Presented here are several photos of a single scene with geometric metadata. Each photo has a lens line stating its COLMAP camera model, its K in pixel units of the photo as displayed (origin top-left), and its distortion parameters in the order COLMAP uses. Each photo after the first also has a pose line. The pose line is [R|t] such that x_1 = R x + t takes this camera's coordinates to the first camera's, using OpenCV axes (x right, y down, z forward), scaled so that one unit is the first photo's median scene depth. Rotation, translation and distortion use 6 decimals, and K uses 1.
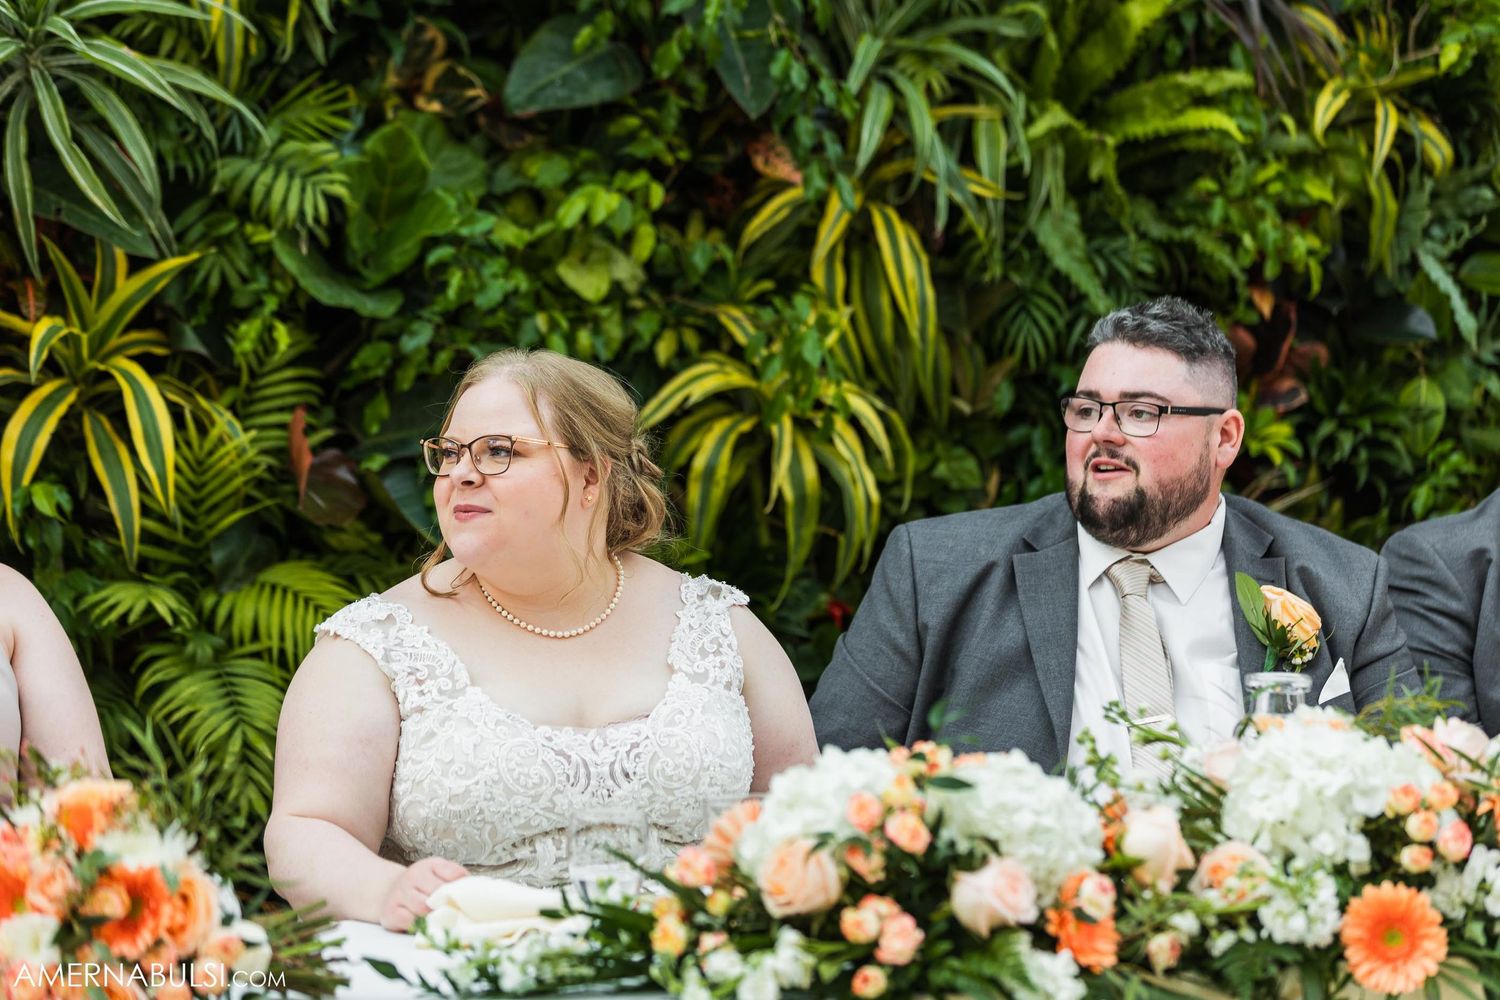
lens RADIAL K [[5322.9, 0, 750.0], [0, 5322.9, 500.0], [0, 0, 1]] dist [-0.213624, -4.685039]
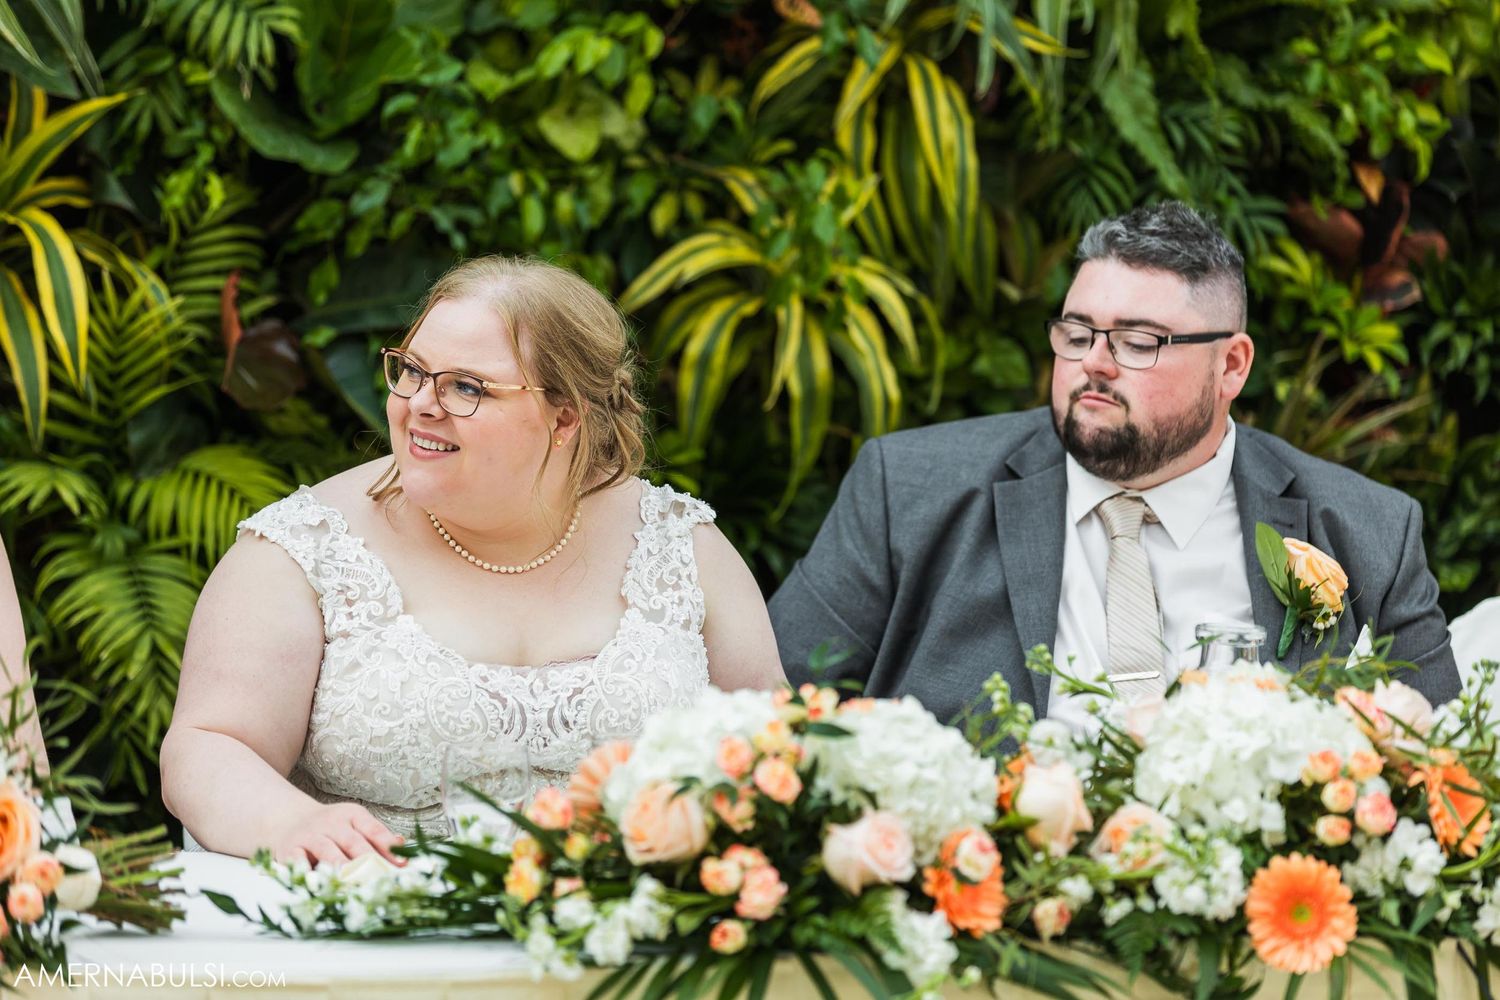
lens RADIAL K [[6741.4, 0, 750.0], [0, 6741.4, 500.0], [0, 0, 1]] dist [-0.478987, -1.589267]
pose [[0.998963, 0.037445, -0.025893, 0.031110], [-0.036852, 0.999056, 0.022990, -0.008446], [0.026729, -0.022012, 0.999400, -0.112790]]
